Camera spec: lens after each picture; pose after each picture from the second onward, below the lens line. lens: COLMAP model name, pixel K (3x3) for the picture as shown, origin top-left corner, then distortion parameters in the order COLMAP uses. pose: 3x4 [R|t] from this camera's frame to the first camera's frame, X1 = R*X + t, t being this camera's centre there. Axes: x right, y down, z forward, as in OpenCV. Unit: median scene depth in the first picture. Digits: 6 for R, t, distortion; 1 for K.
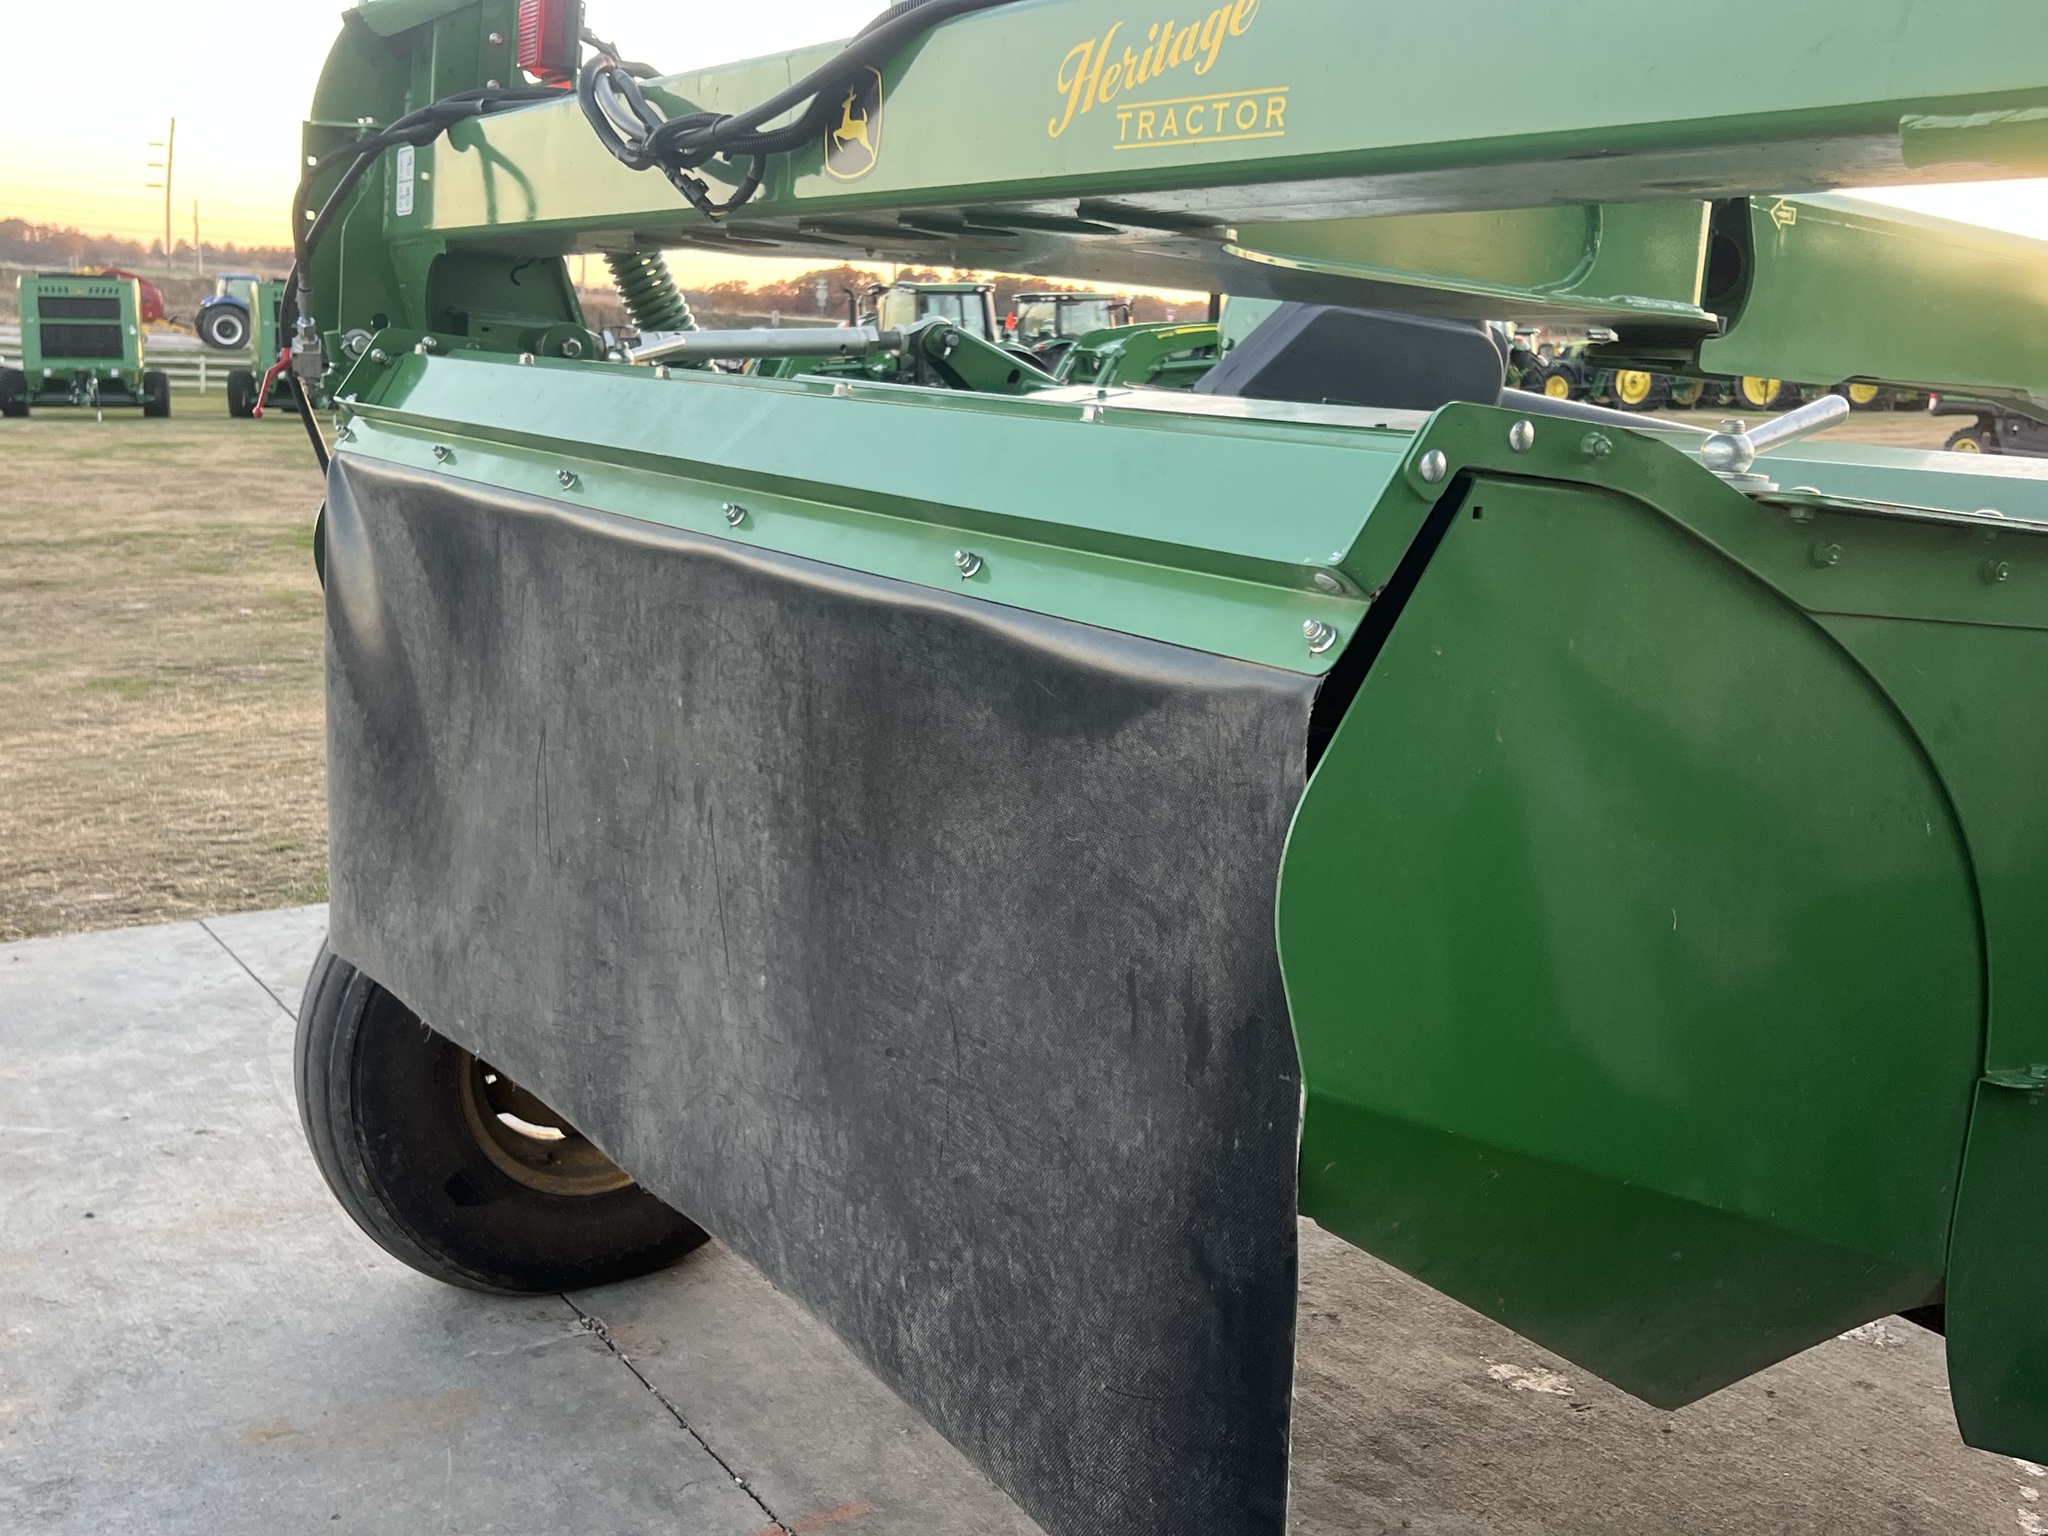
lens RADIAL K [[2218.0, 0, 1040.9], [0, 2218.0, 760.3], [0, 0, 1]] dist [0.161338, -0.416065]
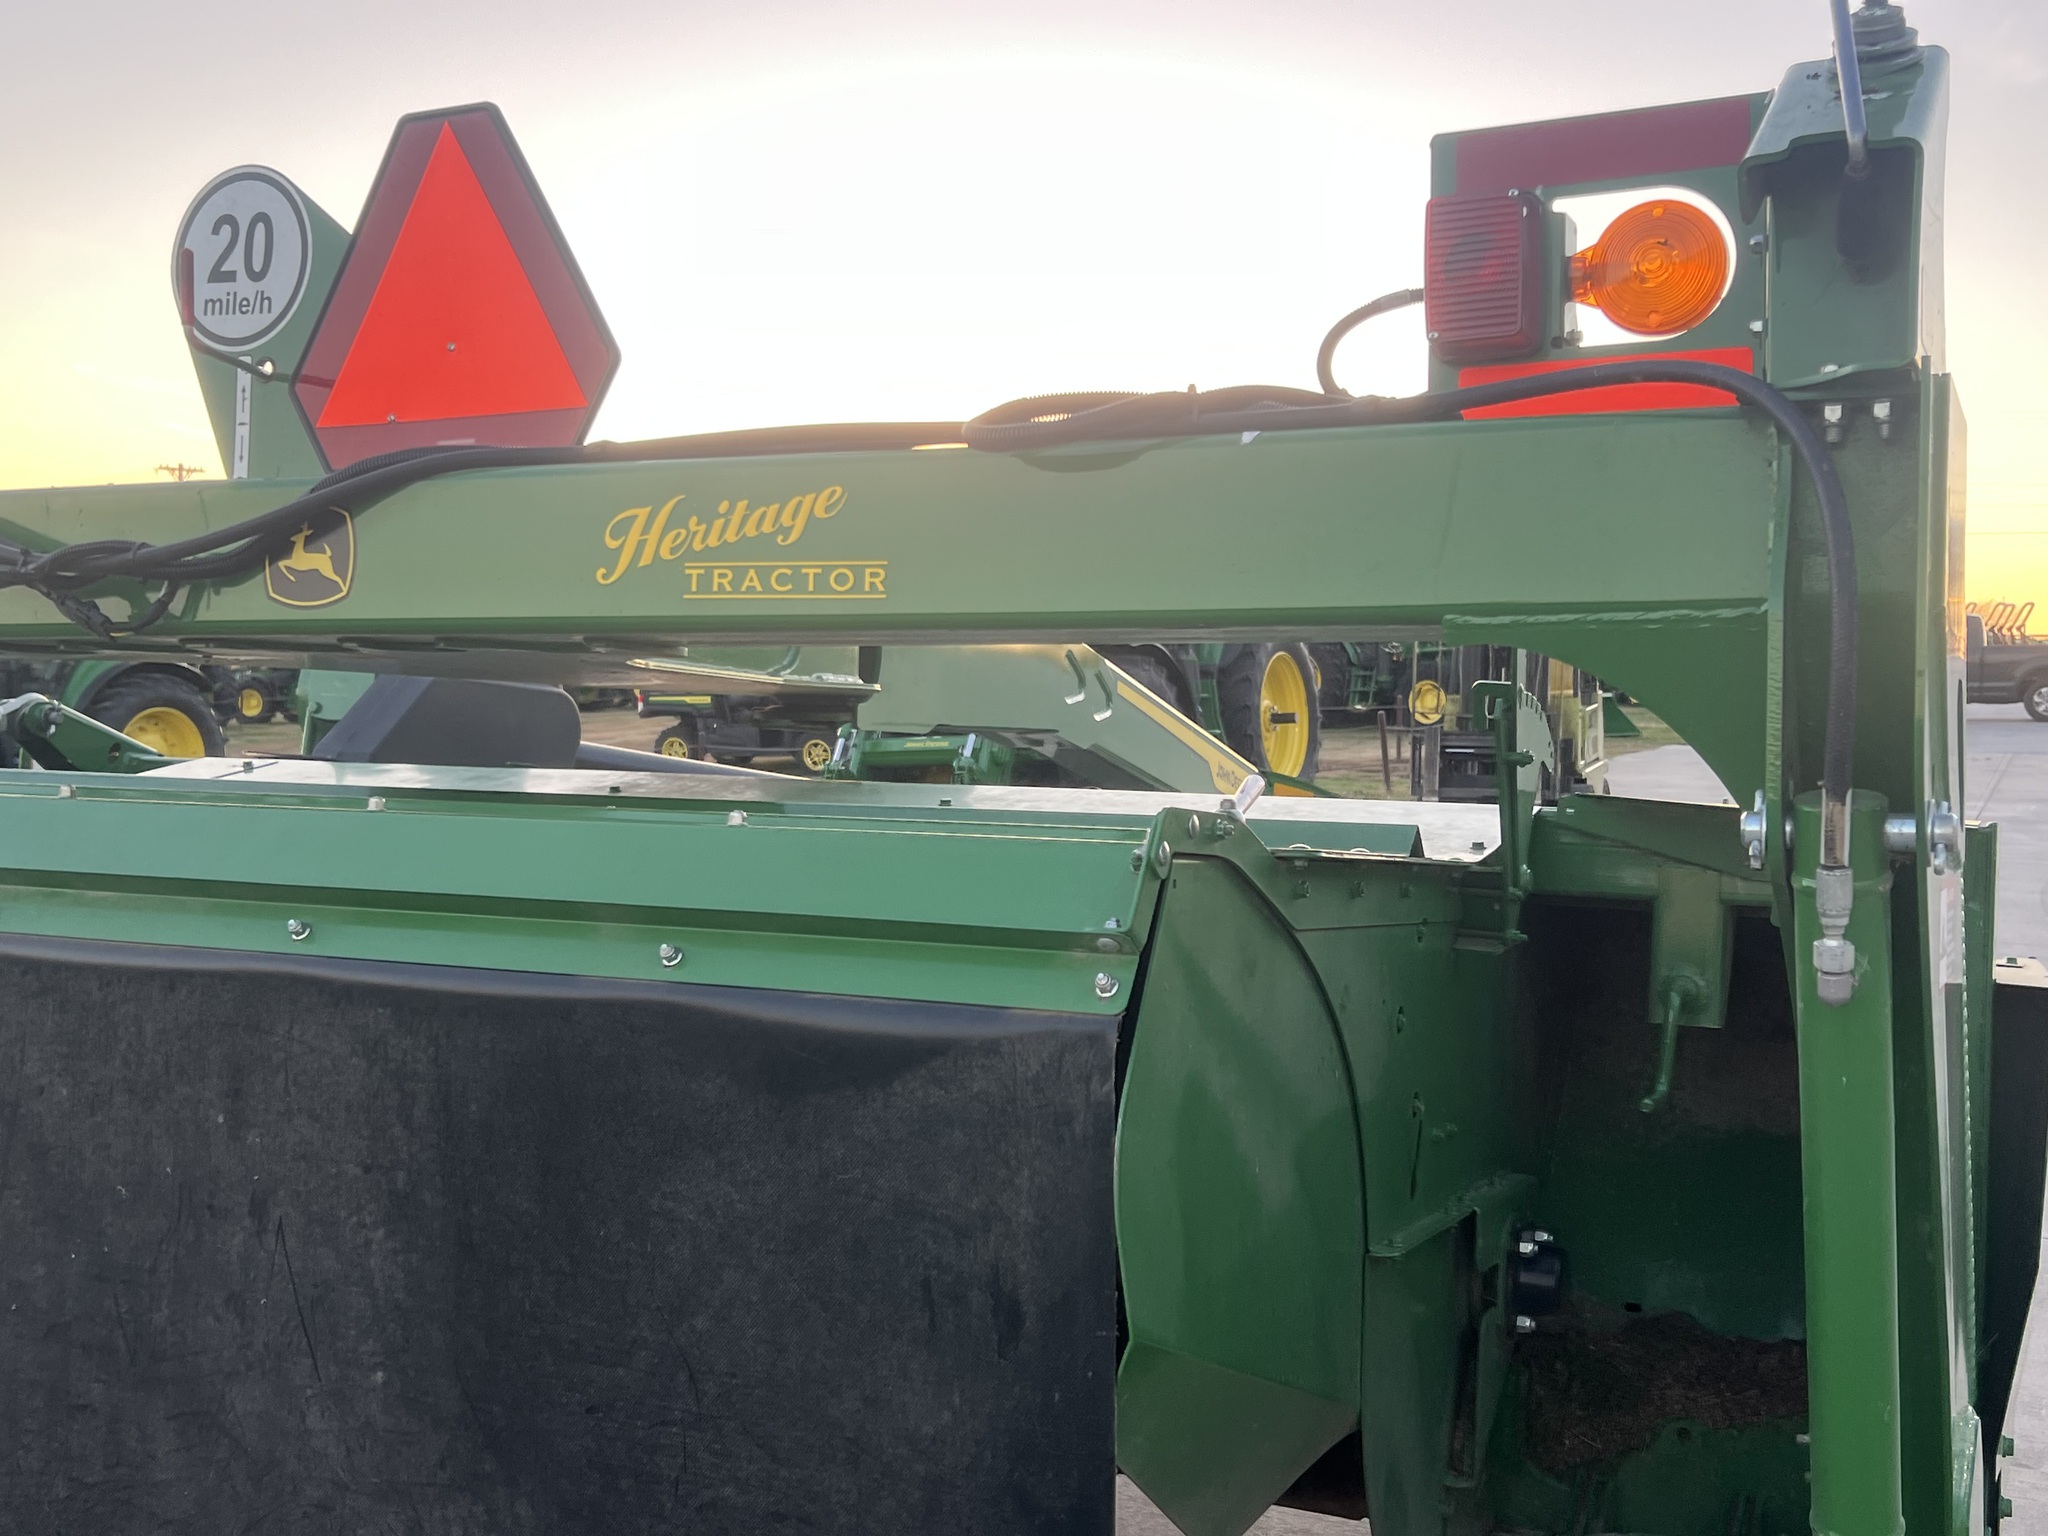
lens RADIAL K [[2218.0, 0, 1040.9], [0, 2218.0, 760.3], [0, 0, 1]] dist [0.161338, -0.416065]
pose [[0.840348, -0.053742, 0.539376, -0.473473], [0.125568, 0.987306, -0.097263, -0.049421], [-0.527302, 0.149464, 0.836429, -0.086468]]
